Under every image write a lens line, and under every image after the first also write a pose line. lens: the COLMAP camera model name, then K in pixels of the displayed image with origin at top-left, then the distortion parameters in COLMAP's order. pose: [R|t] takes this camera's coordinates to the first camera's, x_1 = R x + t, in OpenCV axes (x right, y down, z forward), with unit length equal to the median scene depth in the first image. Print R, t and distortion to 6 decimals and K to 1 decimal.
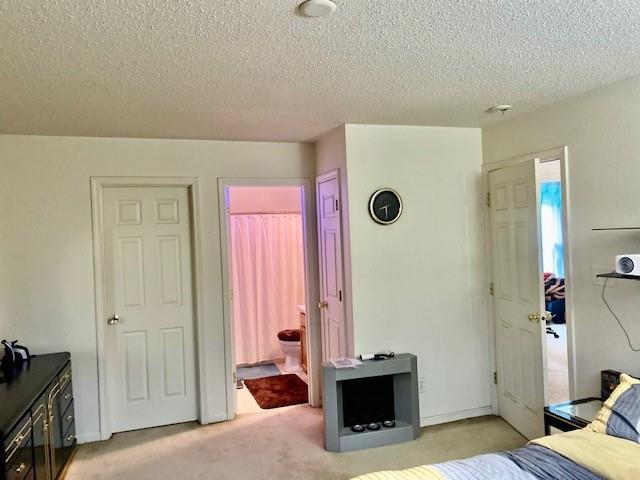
lens RADIAL K [[486.5, 0, 320.3], [0, 486.5, 240.9], [0, 0, 1]] dist [0.039894, -0.041696]
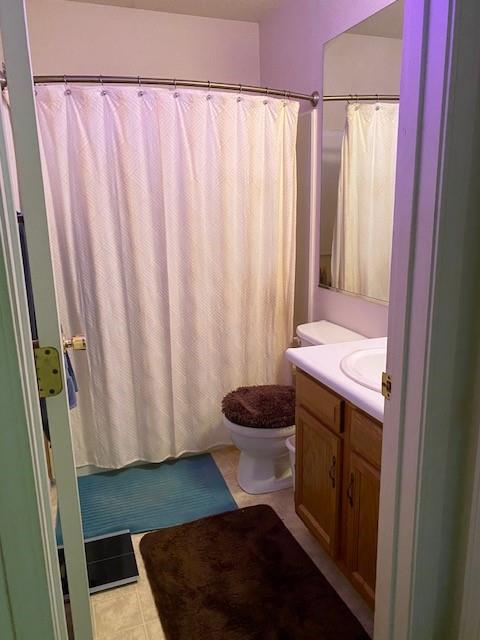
lens RADIAL K [[486.5, 0, 239.5], [0, 486.5, 319.9], [0, 0, 1]] dist [0.039894, -0.041696]
pose [[0.999076, 0.008423, 0.042141, -0.091641], [-0.018003, 0.972442, 0.232449, 0.028467], [-0.039022, -0.232993, 0.971695, 0.627159]]
